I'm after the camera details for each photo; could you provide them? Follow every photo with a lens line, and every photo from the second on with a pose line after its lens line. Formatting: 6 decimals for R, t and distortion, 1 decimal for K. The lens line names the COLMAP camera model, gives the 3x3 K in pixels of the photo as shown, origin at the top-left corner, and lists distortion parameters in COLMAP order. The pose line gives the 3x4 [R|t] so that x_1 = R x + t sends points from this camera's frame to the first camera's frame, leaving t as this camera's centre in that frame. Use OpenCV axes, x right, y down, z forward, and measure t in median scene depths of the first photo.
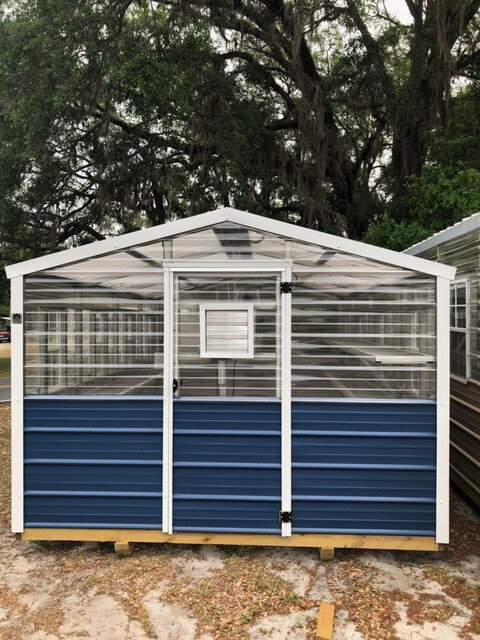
lens RADIAL K [[530.0, 0, 242.7], [0, 530.0, 320.4], [0, 0, 1]] dist [0.029026, -0.010916]
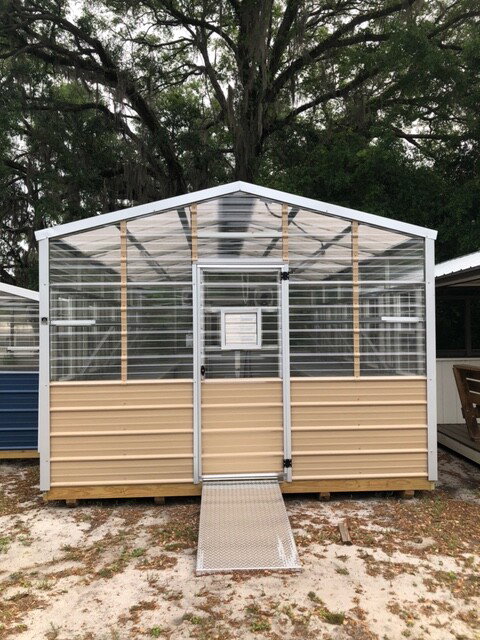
lens RADIAL K [[530.0, 0, 242.9], [0, 530.0, 316.3], [0, 0, 1]] dist [0.029026, -0.010916]
pose [[0.992369, -0.005291, 0.123190, -0.189954], [0.010656, 0.999021, -0.042927, 0.045967], [-0.122842, 0.043912, 0.991454, -0.322550]]
